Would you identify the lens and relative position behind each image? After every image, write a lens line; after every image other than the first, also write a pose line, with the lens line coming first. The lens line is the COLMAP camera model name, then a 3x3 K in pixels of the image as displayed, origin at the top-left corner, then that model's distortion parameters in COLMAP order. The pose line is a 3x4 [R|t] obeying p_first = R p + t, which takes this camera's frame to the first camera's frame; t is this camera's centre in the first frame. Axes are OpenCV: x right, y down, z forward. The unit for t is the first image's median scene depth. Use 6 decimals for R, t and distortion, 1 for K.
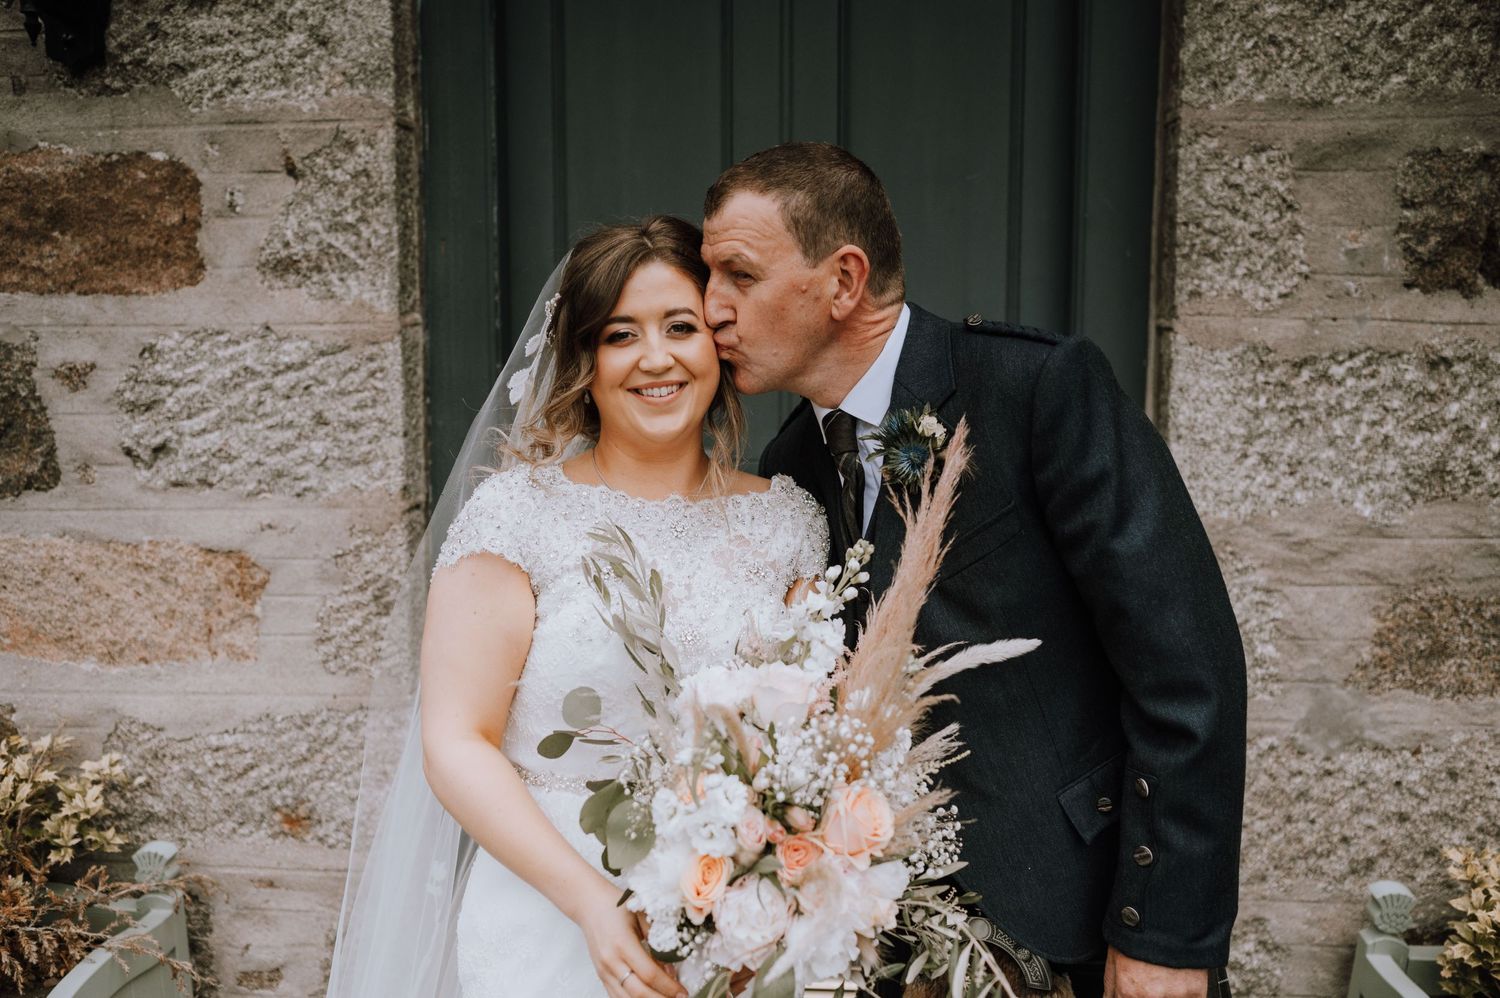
lens RADIAL K [[1447.5, 0, 750.0], [0, 1447.5, 499.0], [0, 0, 1]] dist [-0.010289, 0.027659]
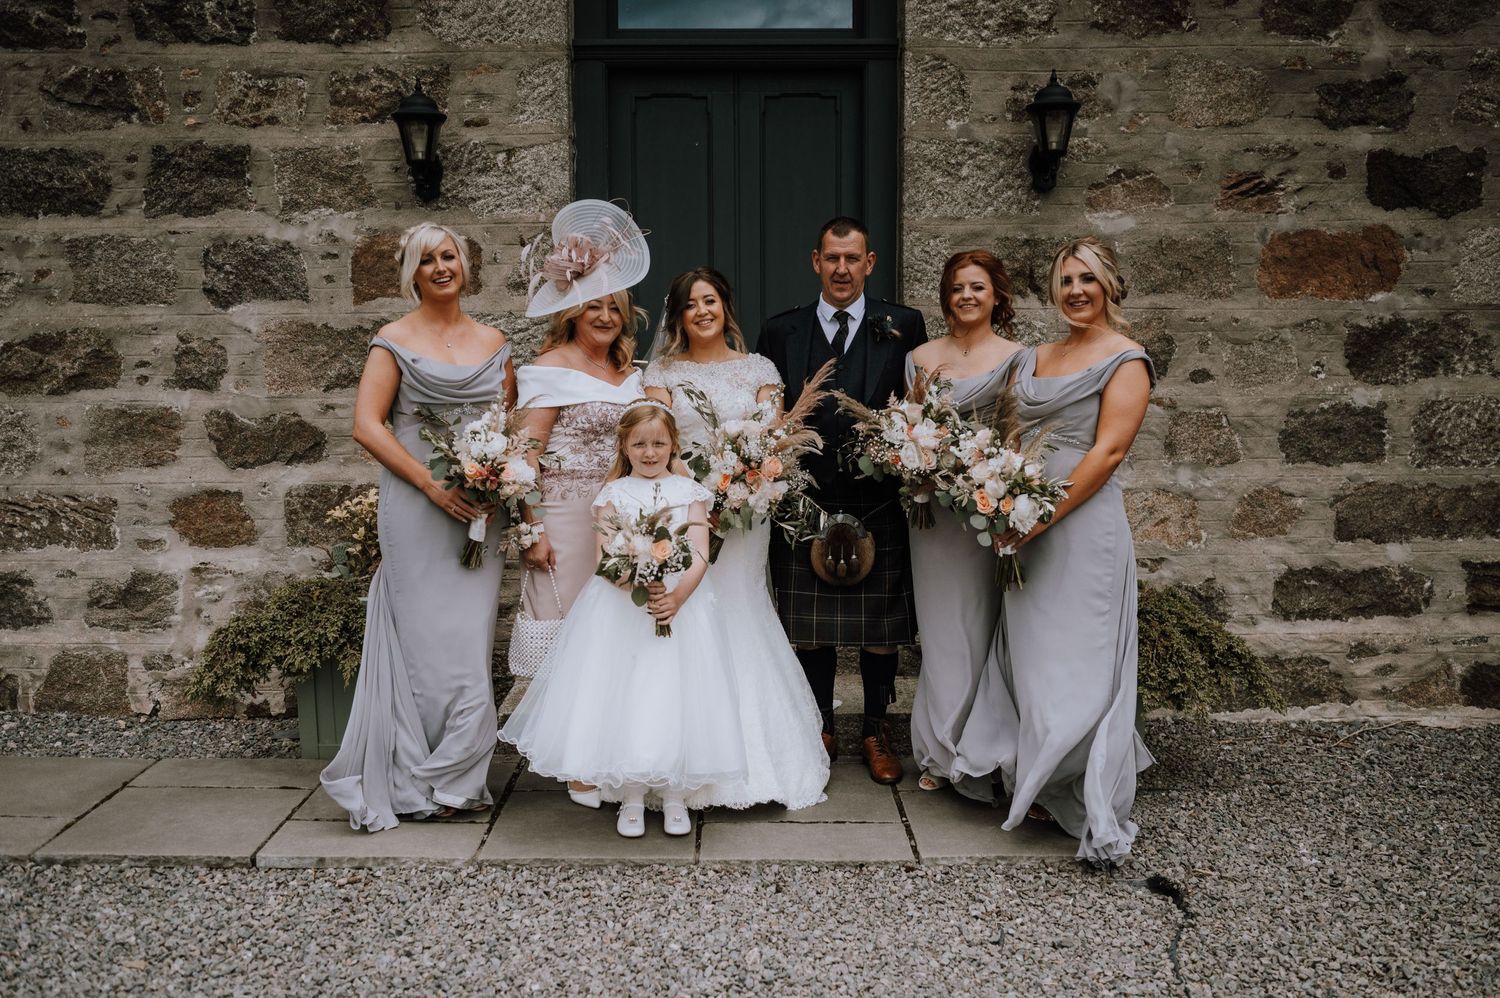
lens RADIAL K [[1447.5, 0, 750.0], [0, 1447.5, 499.0], [0, 0, 1]] dist [-0.010289, 0.027659]
pose [[0.998220, -0.008893, 0.058969, -0.103961], [0.010439, 0.999608, -0.025960, 0.254301], [-0.058715, 0.026530, 0.997922, -1.375770]]
